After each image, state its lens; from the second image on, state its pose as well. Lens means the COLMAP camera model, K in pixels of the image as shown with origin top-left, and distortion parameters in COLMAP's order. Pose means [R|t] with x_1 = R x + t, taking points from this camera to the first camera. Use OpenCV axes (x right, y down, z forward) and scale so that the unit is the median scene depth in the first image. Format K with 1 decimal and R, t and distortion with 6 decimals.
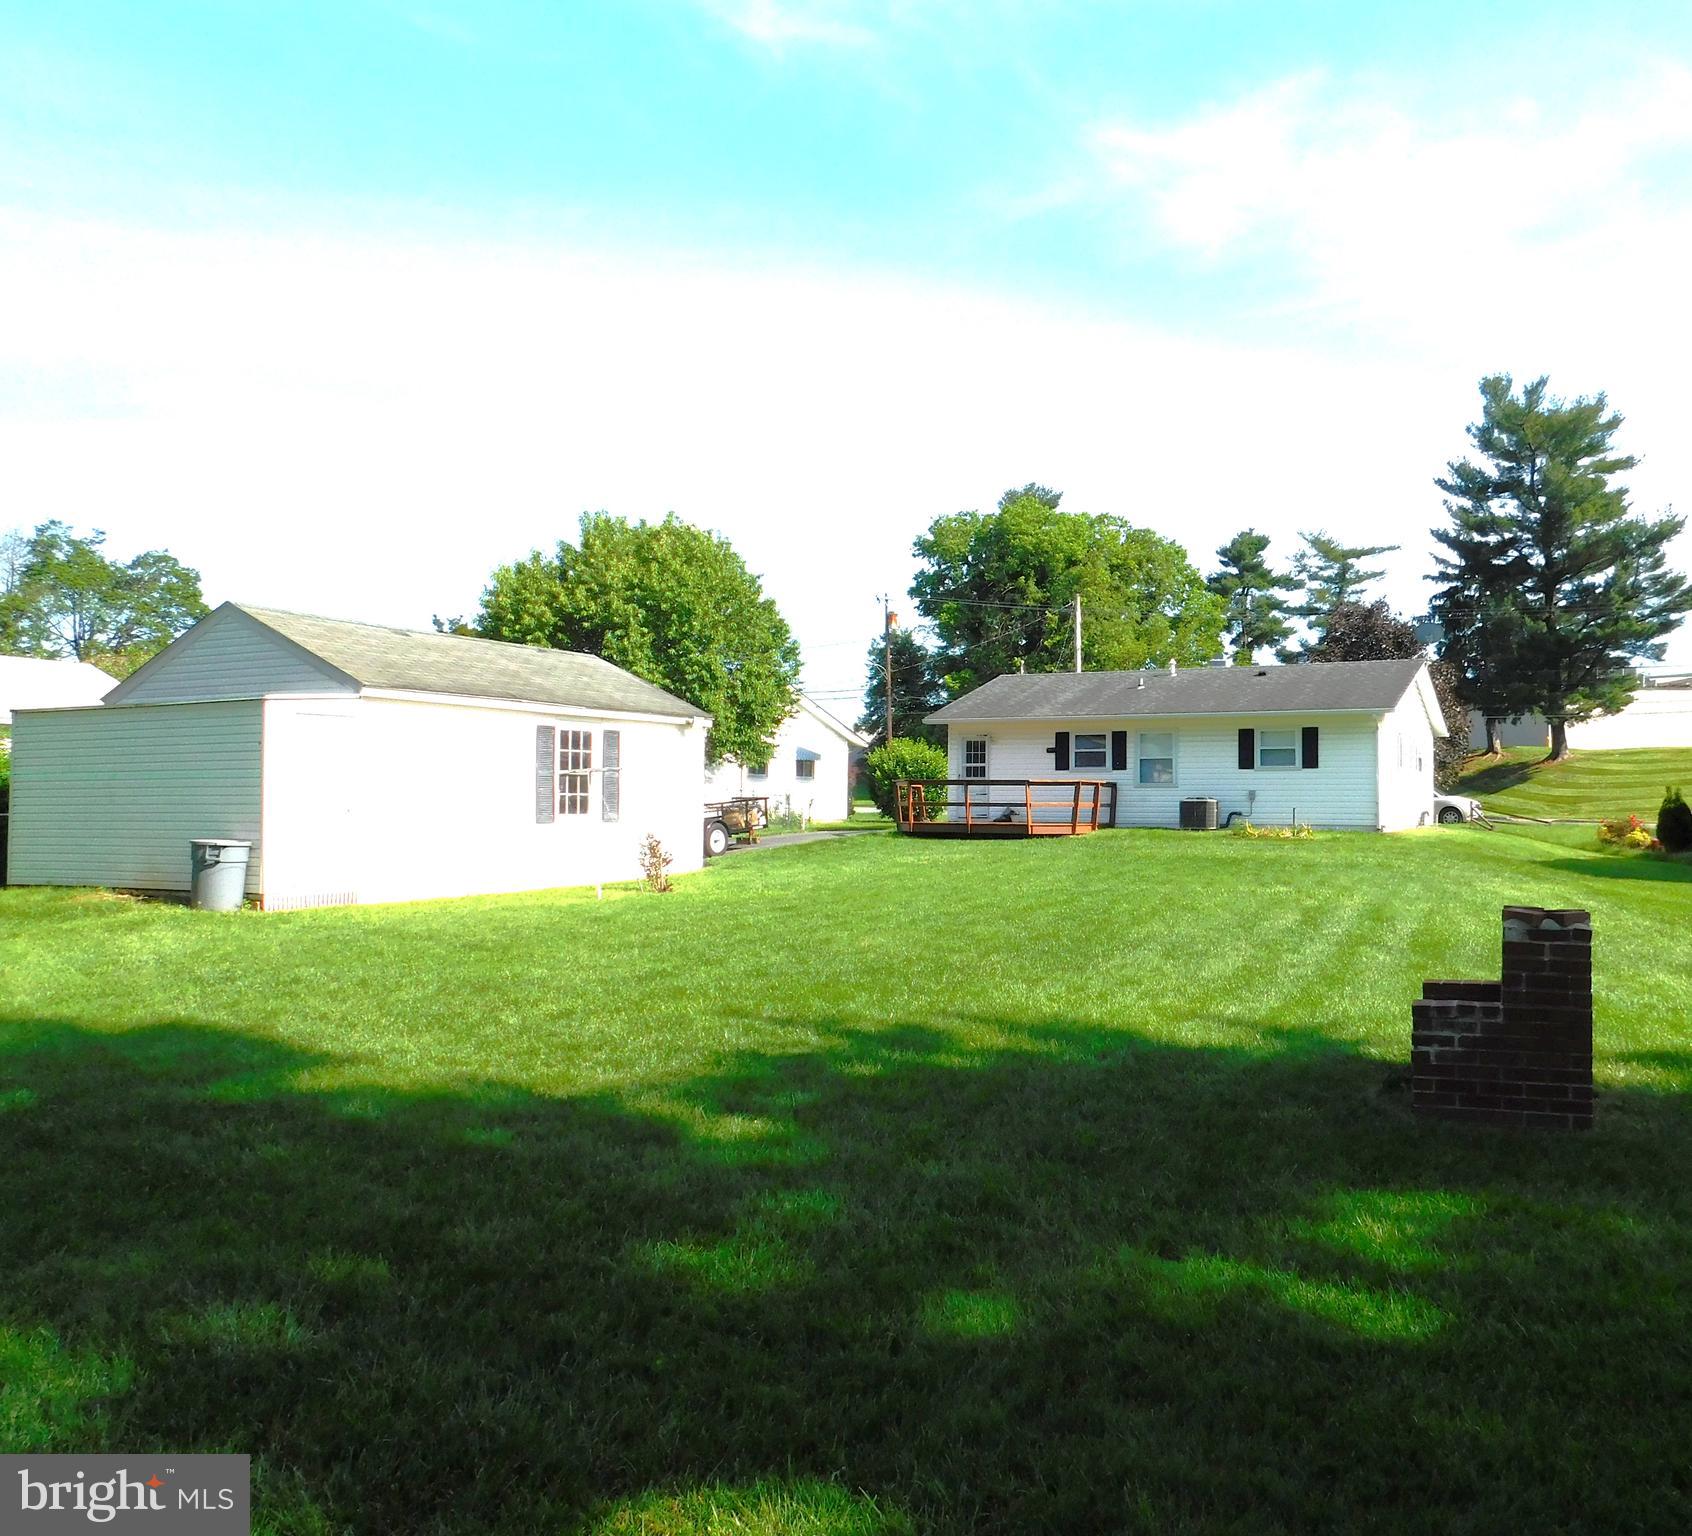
lens RADIAL K [[1545.5, 0, 846.0], [0, 1545.5, 768.0], [0, 0, 1]] dist [-0.000225, -0.000063]
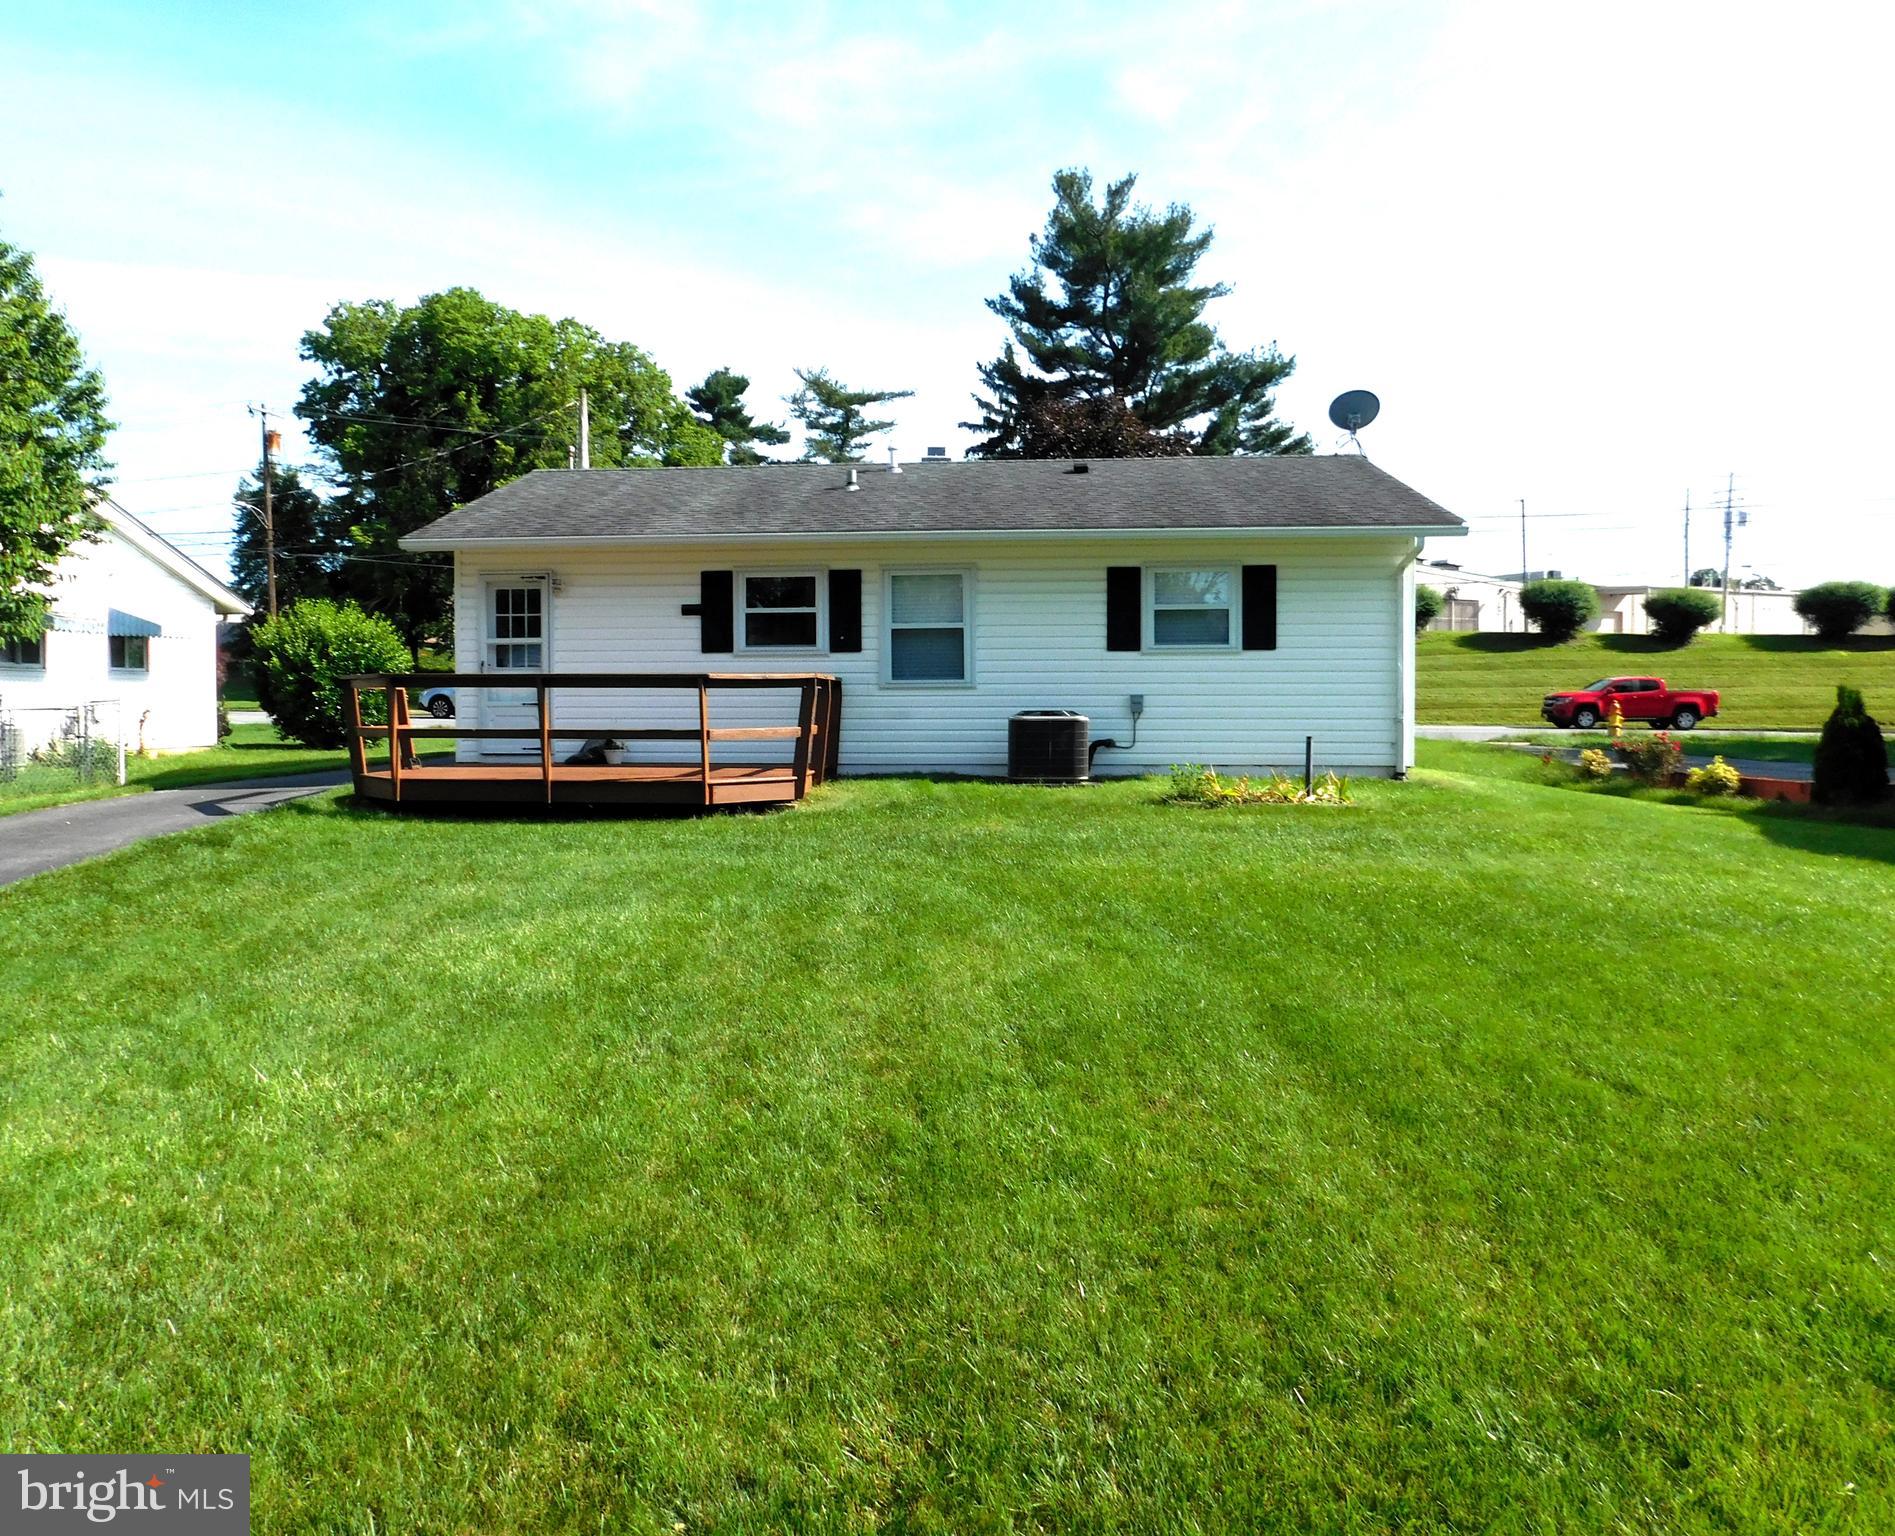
lens RADIAL K [[1648.9, 0, 946.5], [0, 1648.9, 782.1], [0, 0, 1]] dist [-0.091453, 0.121178]
pose [[0.909817, -0.028694, 0.414016, -0.002131], [-0.002786, 0.997162, 0.075230, 0.001297], [-0.415000, -0.069599, 0.907156, 0.231354]]
